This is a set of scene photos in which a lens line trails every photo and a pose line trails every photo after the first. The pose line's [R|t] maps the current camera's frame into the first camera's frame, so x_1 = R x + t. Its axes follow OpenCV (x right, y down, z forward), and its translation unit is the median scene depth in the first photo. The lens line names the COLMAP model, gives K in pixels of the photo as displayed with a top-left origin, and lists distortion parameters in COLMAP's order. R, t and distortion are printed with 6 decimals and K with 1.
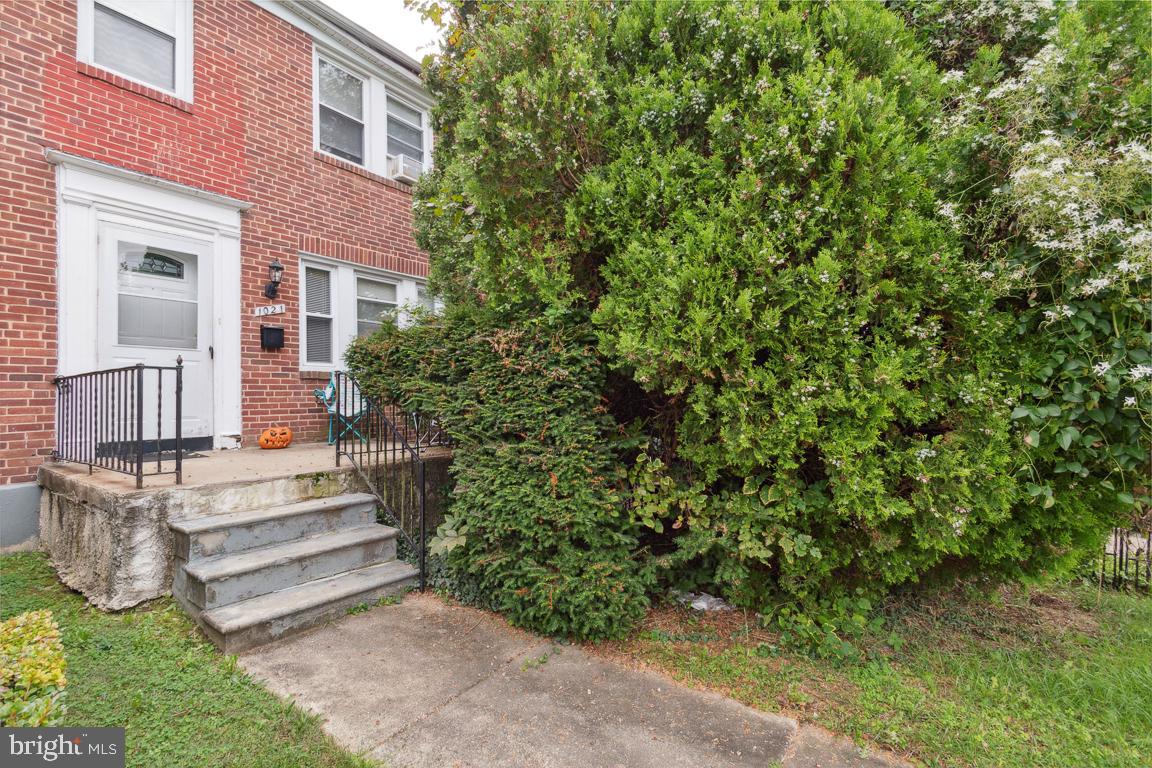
lens RADIAL K [[515.9, 0, 574.8], [0, 515.9, 391.8], [0, 0, 1]] dist [-0.004673, 0.002995]
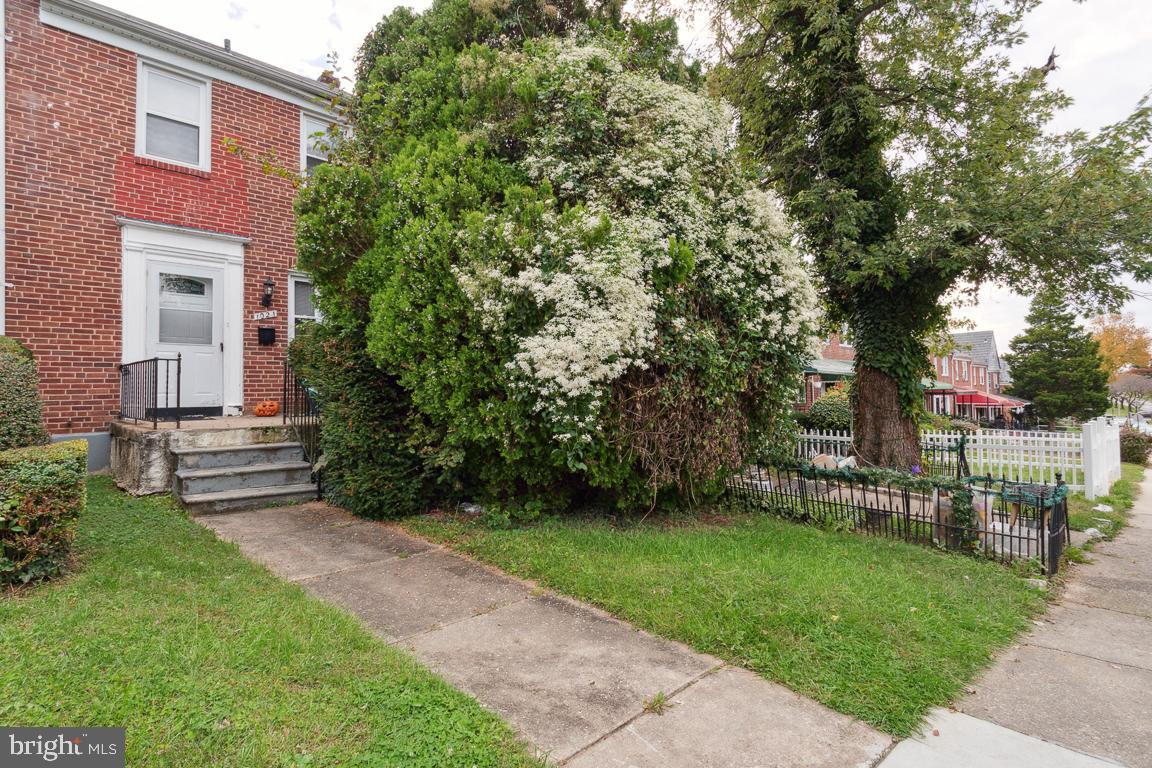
lens RADIAL K [[561.8, 0, 577.3], [0, 561.8, 378.5], [0, 0, 1]] dist [0.004552, -0.000999]
pose [[0.990173, 0.005619, -0.139735, 0.571089], [-0.005778, 0.999983, -0.000732, 0.006776], [0.139729, 0.001532, 0.990189, -0.469501]]
